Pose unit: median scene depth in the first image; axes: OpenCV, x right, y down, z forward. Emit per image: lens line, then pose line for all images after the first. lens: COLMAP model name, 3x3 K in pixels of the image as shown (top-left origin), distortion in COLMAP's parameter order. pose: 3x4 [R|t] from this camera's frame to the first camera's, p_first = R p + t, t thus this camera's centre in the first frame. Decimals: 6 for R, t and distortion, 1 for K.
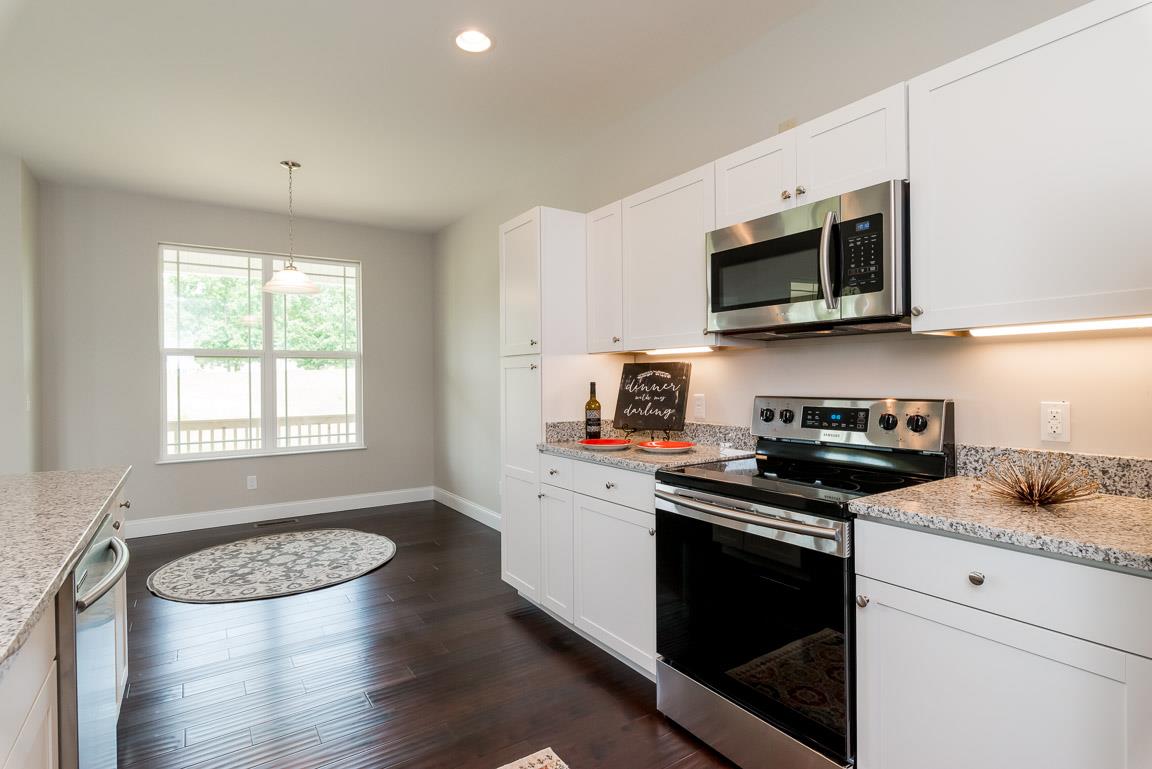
lens RADIAL K [[576.7, 0, 583.3], [0, 576.7, 384.1], [0, 0, 1]] dist [-0.000979, 0.000694]
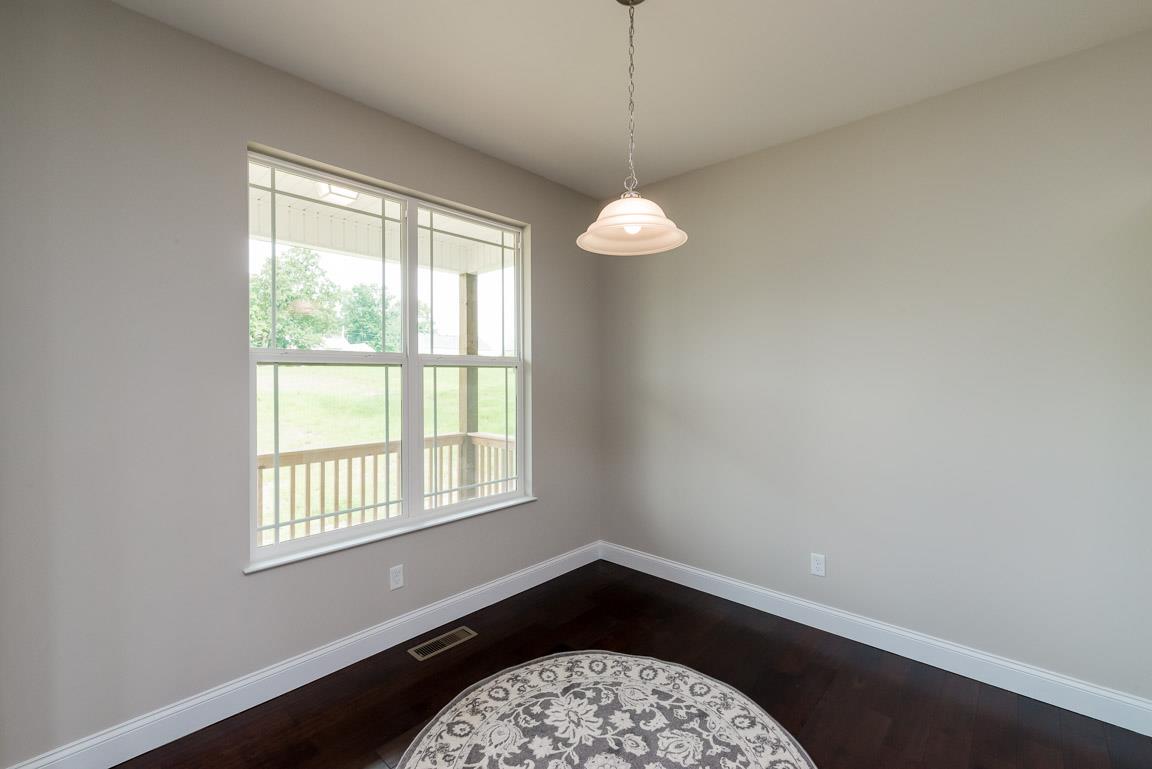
lens RADIAL K [[492.1, 0, 581.3], [0, 492.1, 383.1], [0, 0, 1]] dist [-0.001278, -0.000626]
pose [[0.972424, 0.003688, 0.233190, -0.640546], [-0.004369, 0.999988, 0.002405, -0.038747], [-0.233178, -0.003357, 0.972428, 0.584377]]
